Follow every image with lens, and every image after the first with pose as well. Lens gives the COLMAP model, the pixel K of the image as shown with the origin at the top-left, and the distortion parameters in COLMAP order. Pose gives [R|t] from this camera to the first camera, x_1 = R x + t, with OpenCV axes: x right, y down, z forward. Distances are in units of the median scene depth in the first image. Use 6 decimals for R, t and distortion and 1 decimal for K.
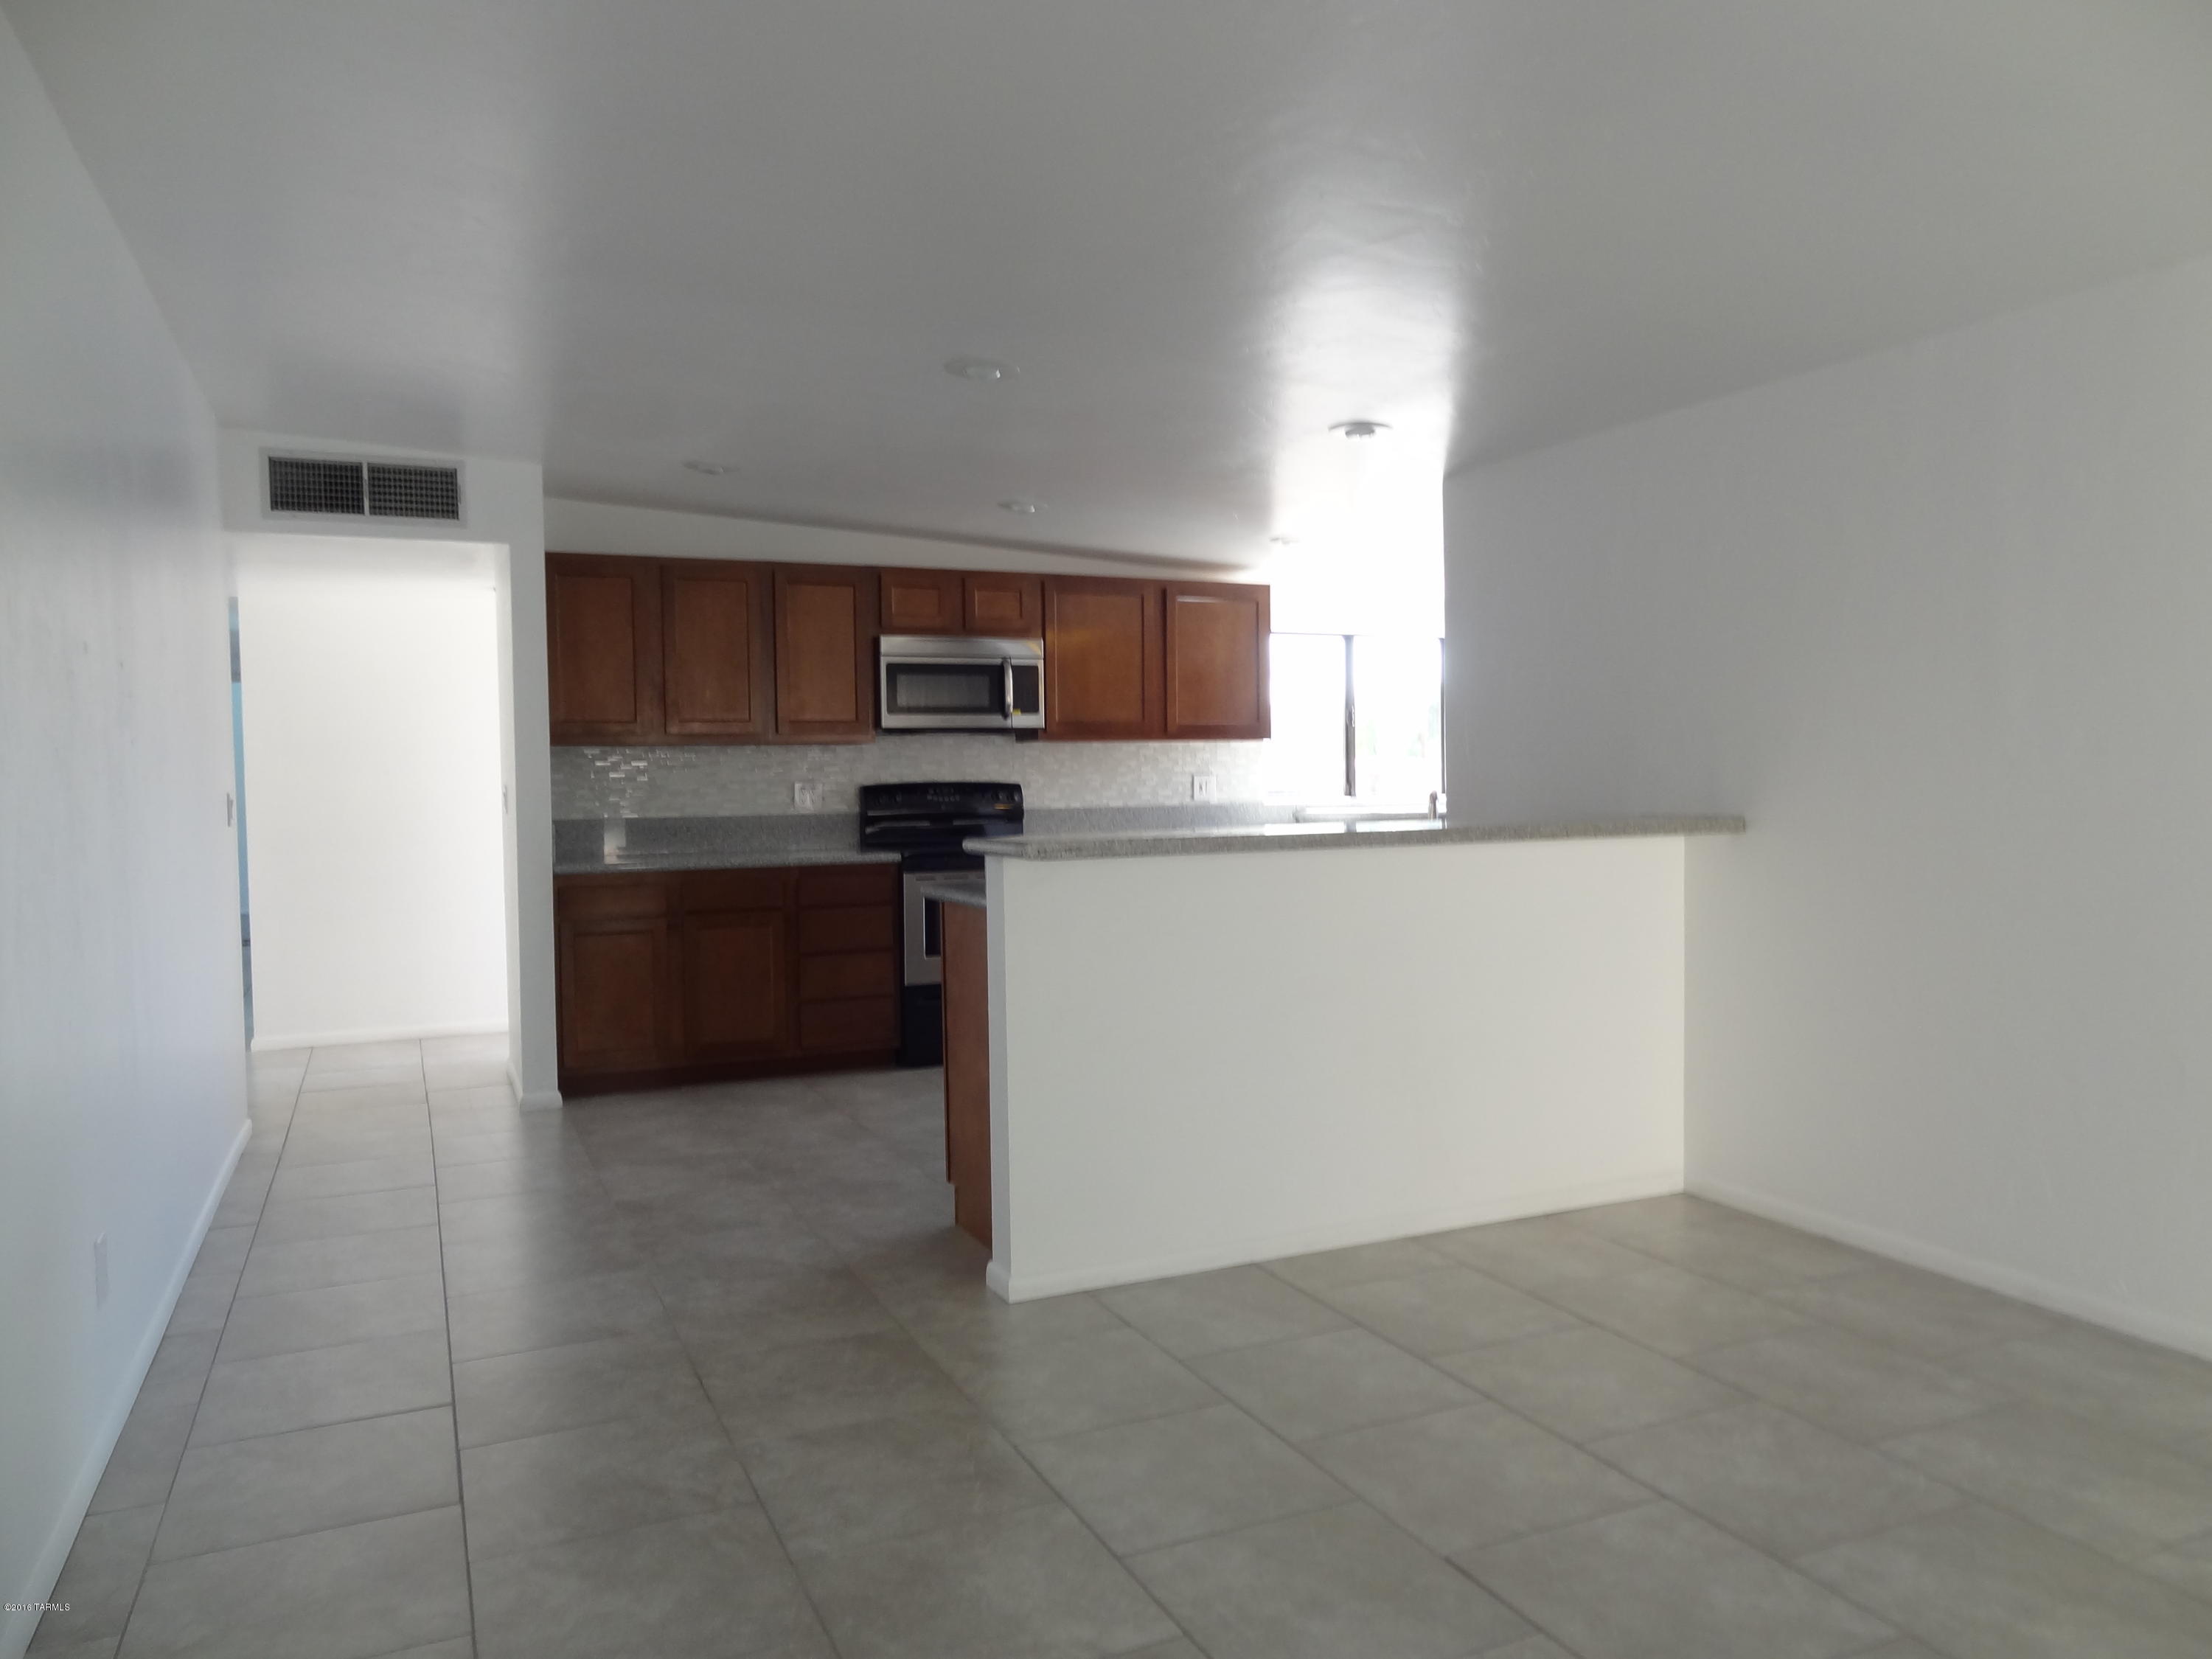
lens RADIAL K [[1557.3, 0, 1100.5], [0, 1557.3, 829.0], [0, 0, 1]] dist [0.005977, 0.003687]
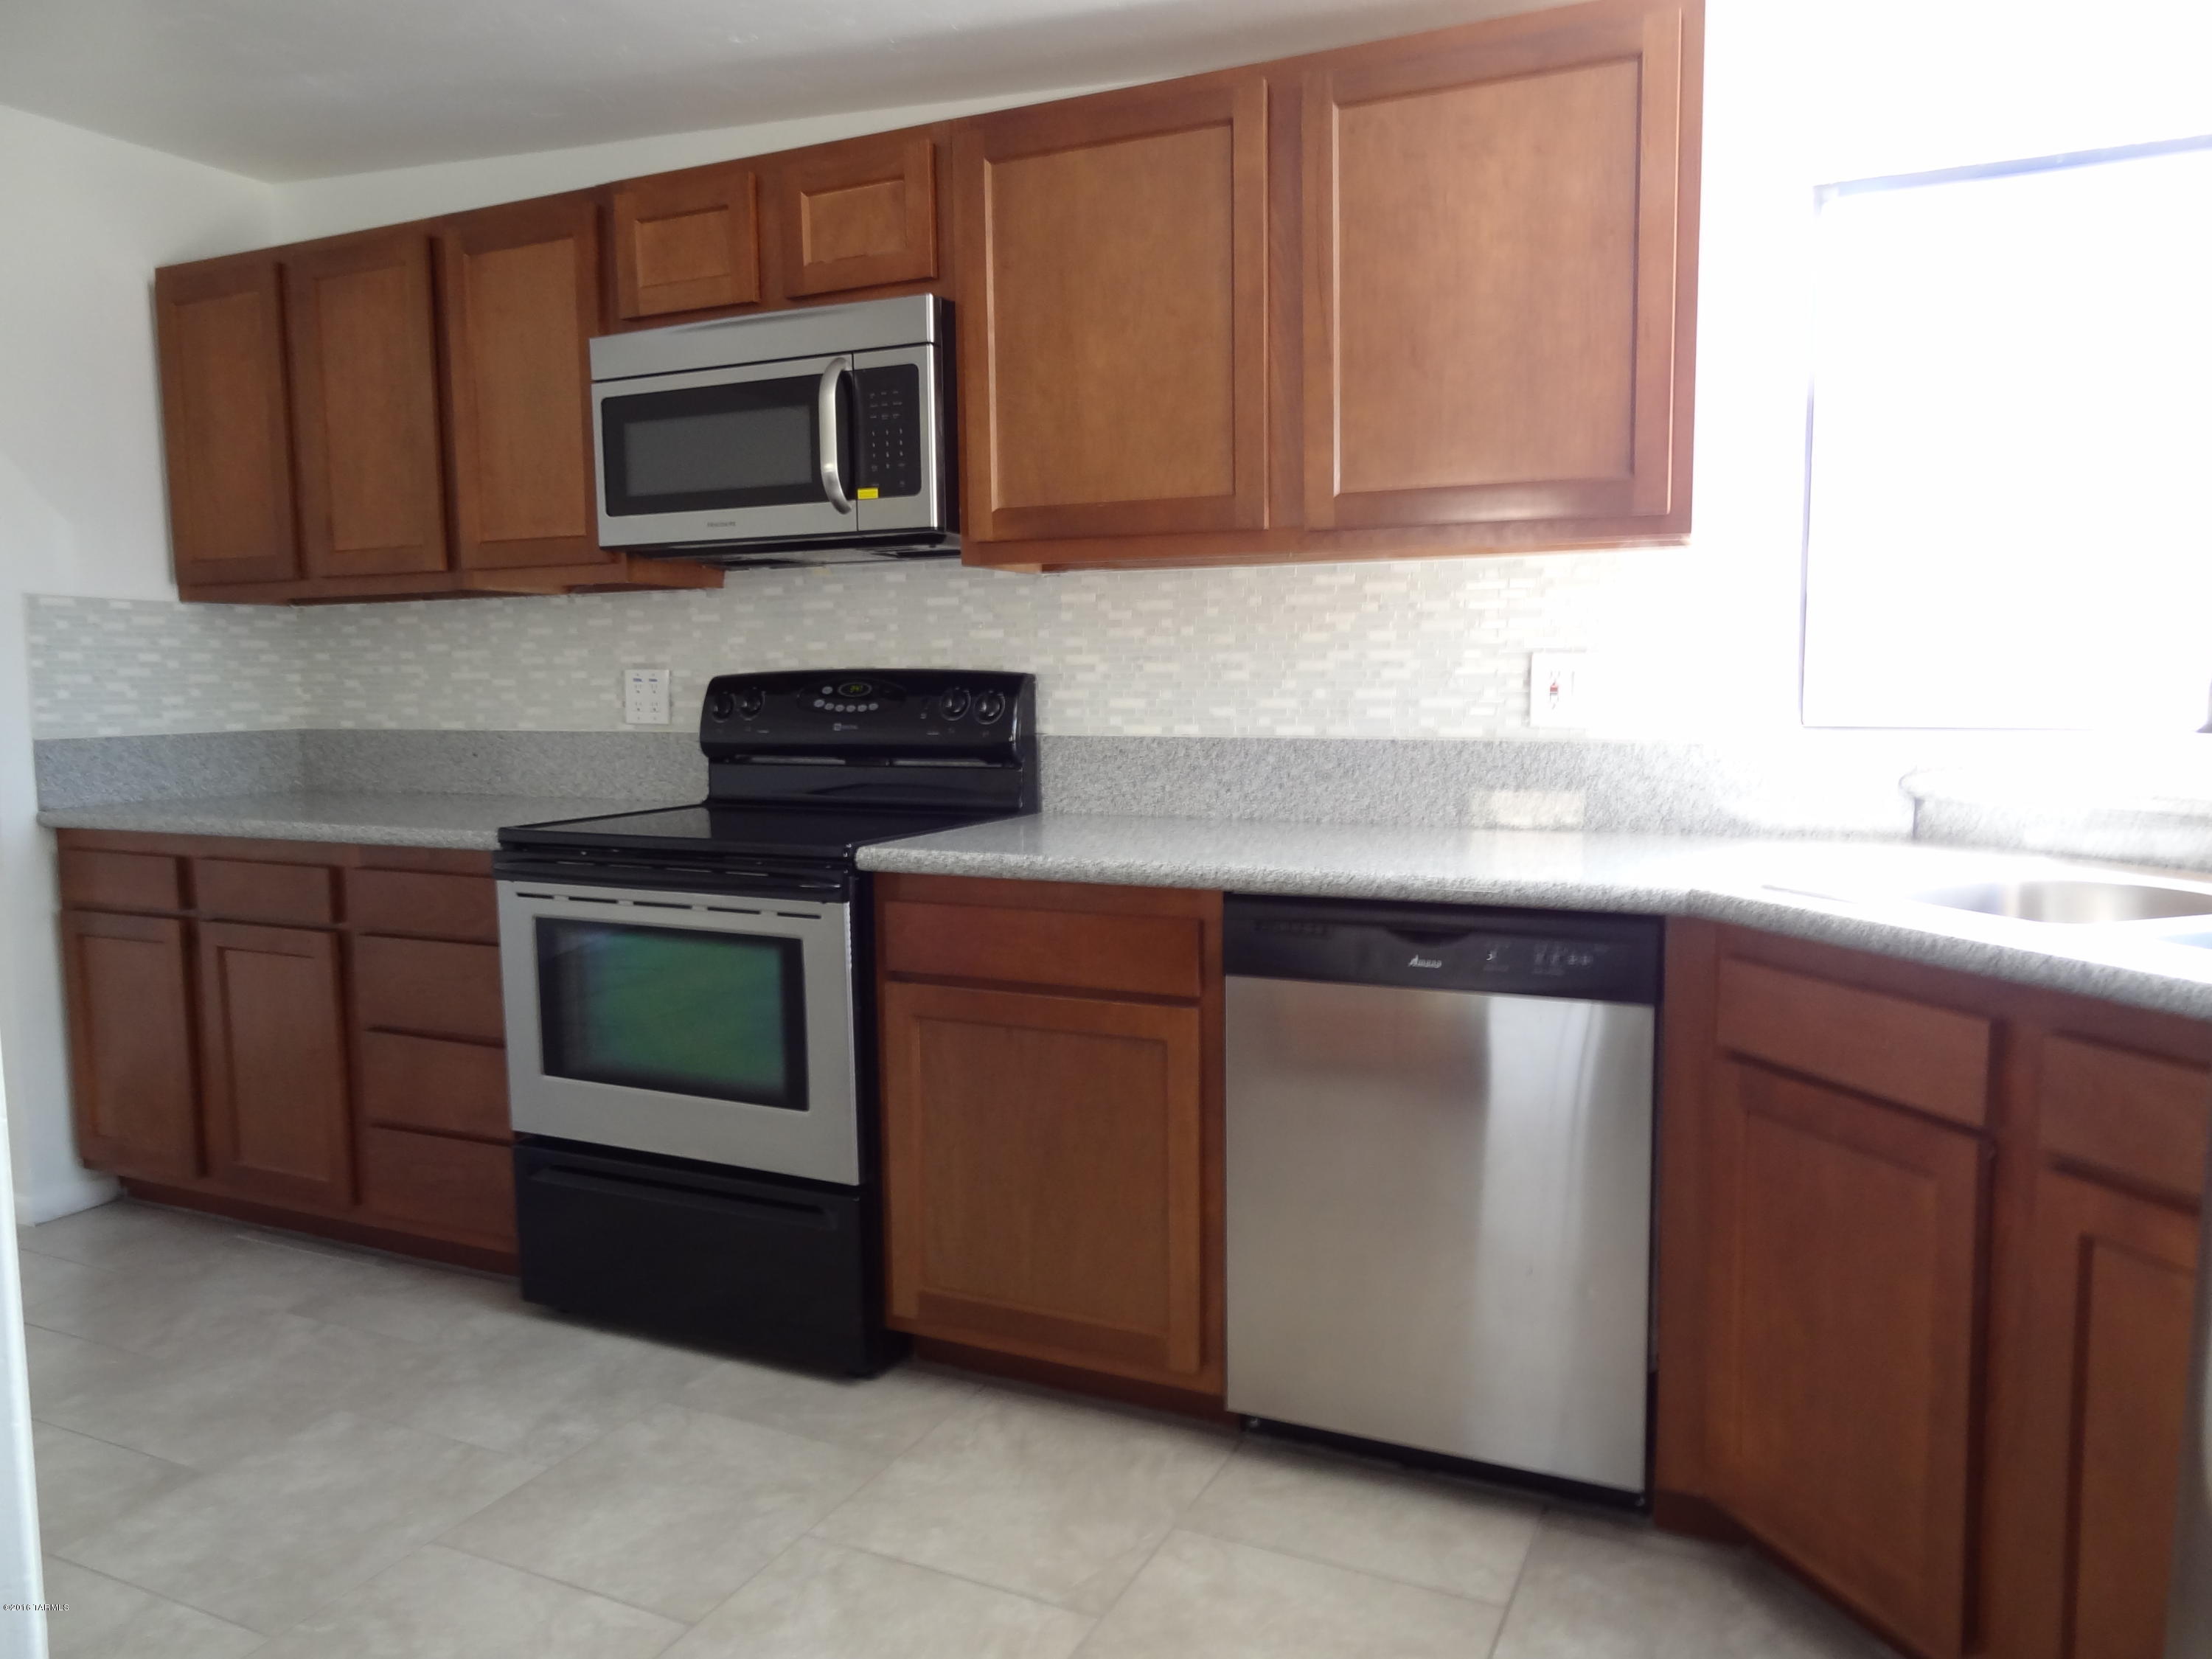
lens RADIAL K [[1557.3, 0, 1104.8], [0, 1557.3, 826.5], [0, 0, 1]] dist [0.005977, 0.003687]
pose [[0.645791, 0.081325, -0.759171, 0.293357], [-0.026690, 0.996108, 0.084003, -0.025548], [0.763048, -0.033986, 0.645448, 0.792041]]
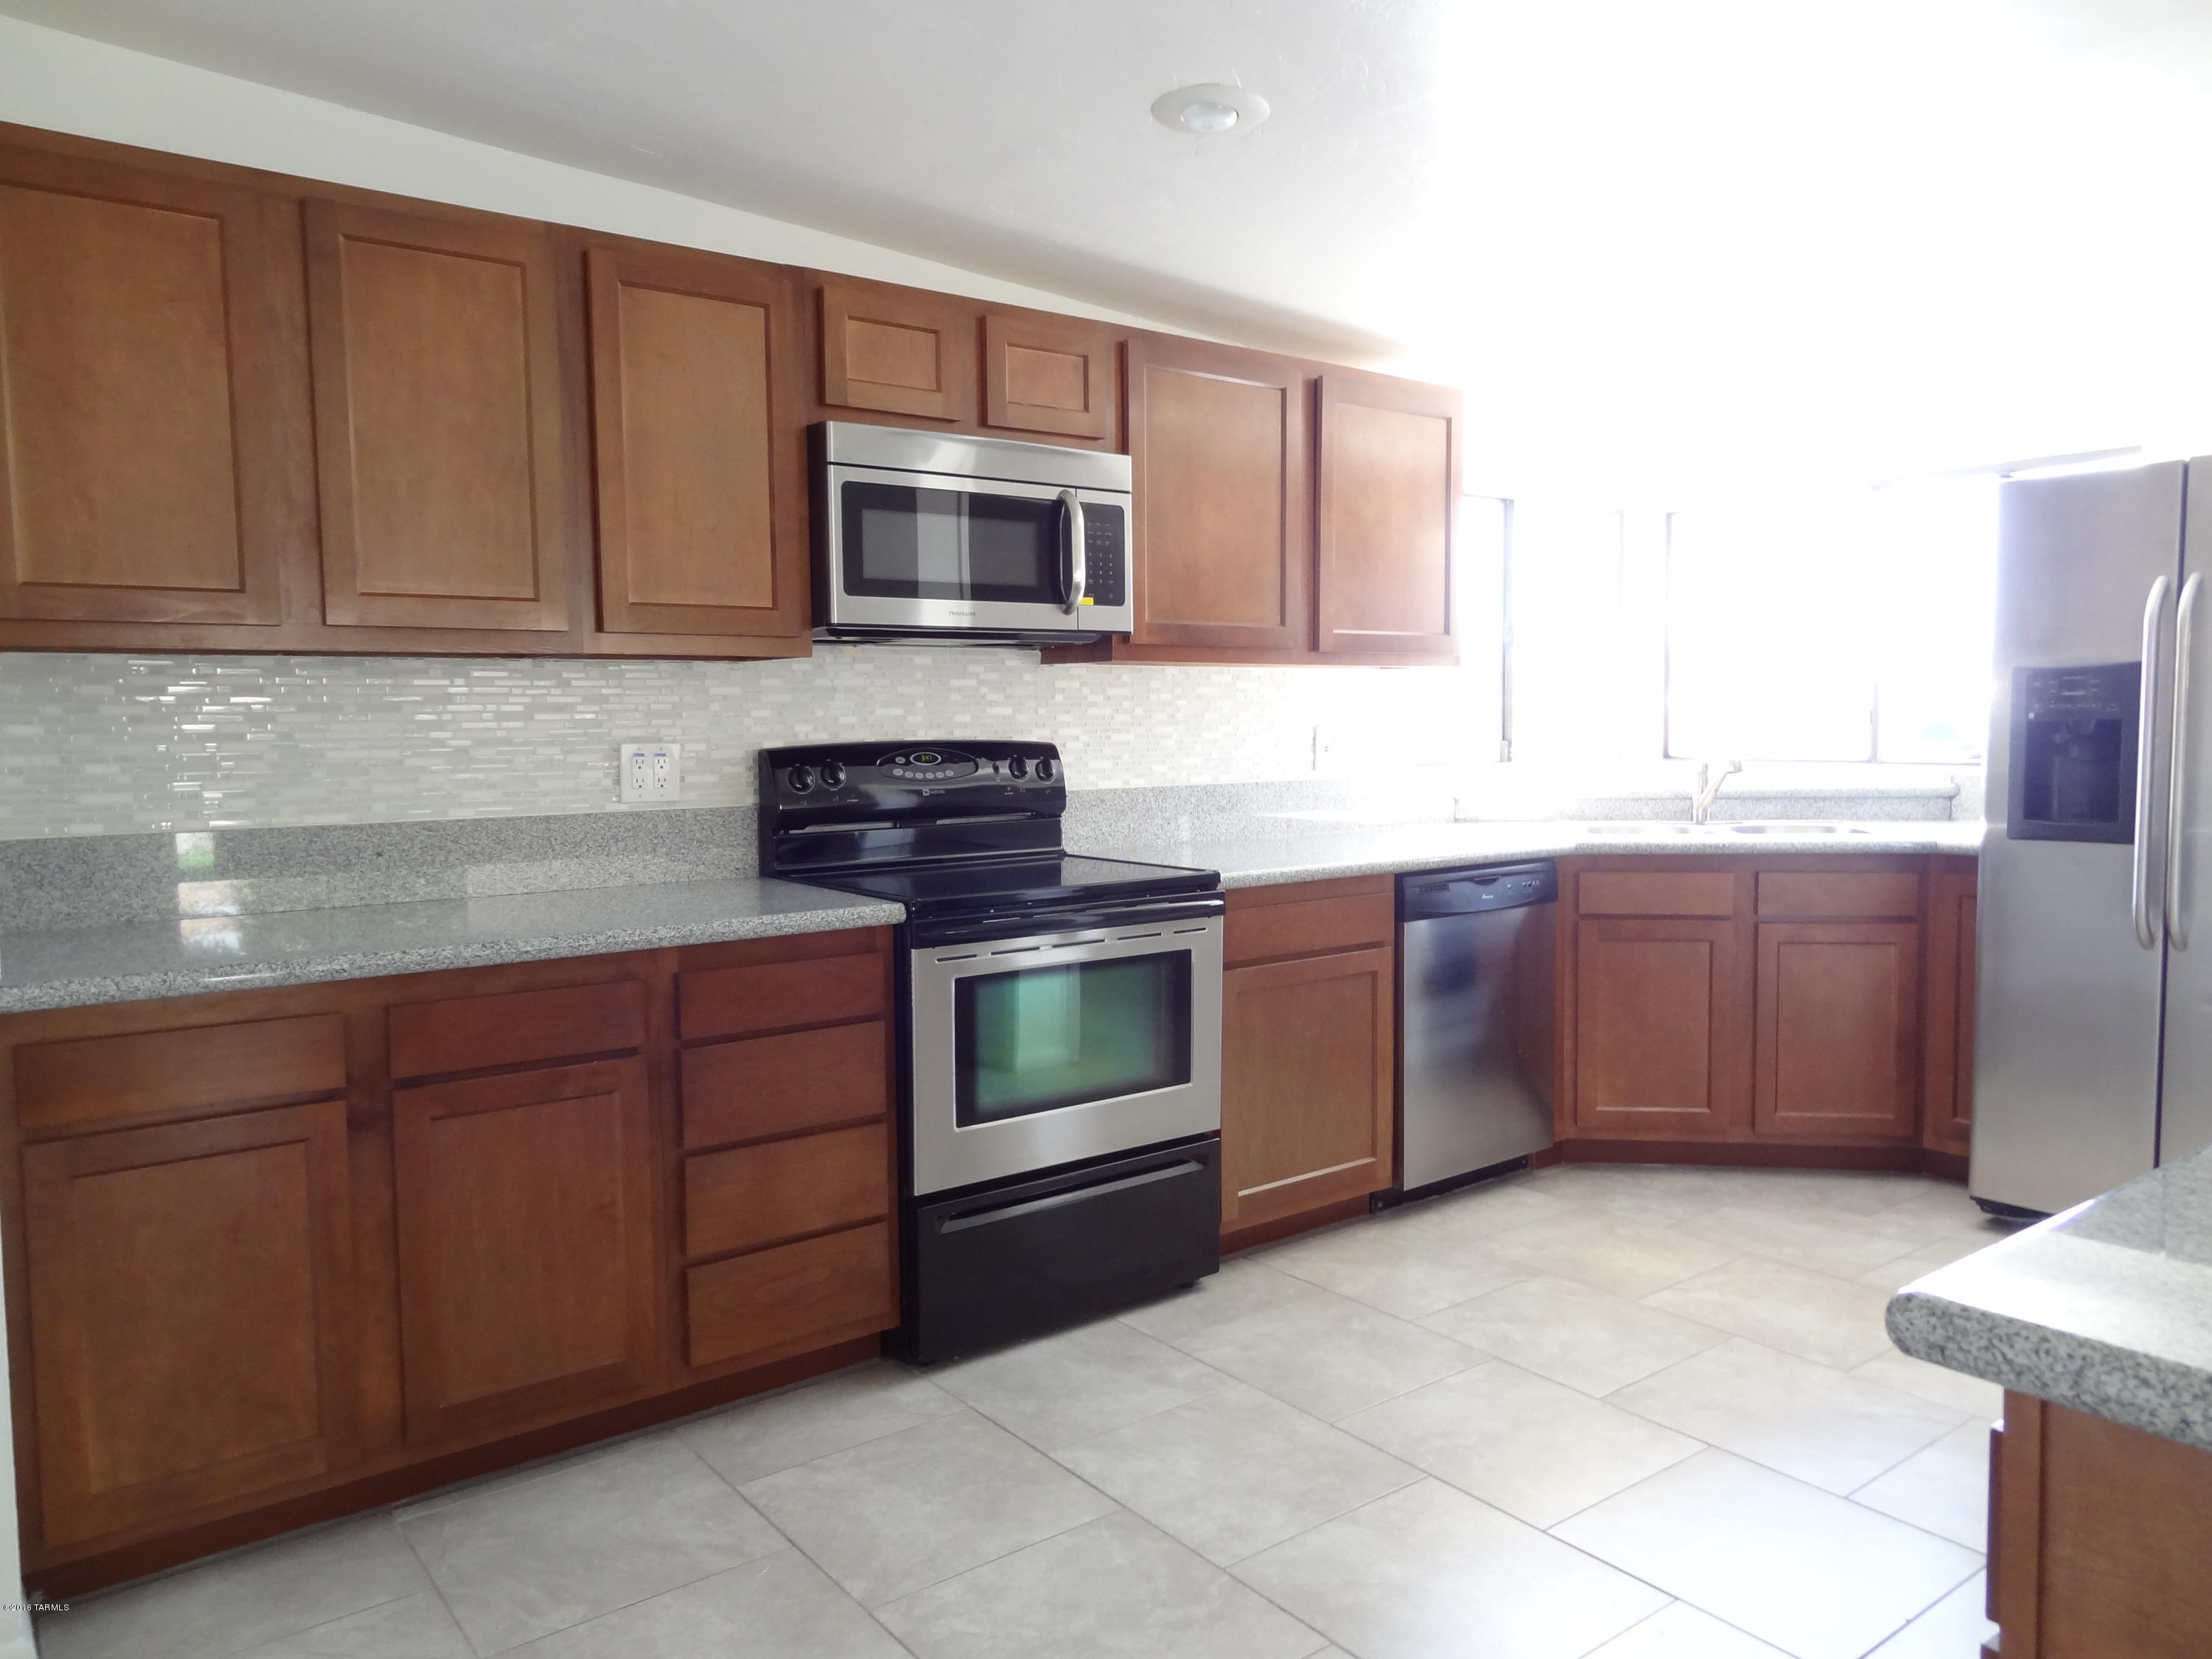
lens RADIAL K [[1557.3, 0, 1111.1], [0, 1557.3, 831.9], [0, 0, 1]] dist [0.005977, 0.003687]
pose [[0.974042, -0.013586, 0.225957, -0.159696], [0.005238, 0.999283, 0.037503, -0.020154], [-0.226305, -0.035345, 0.973415, 0.516984]]
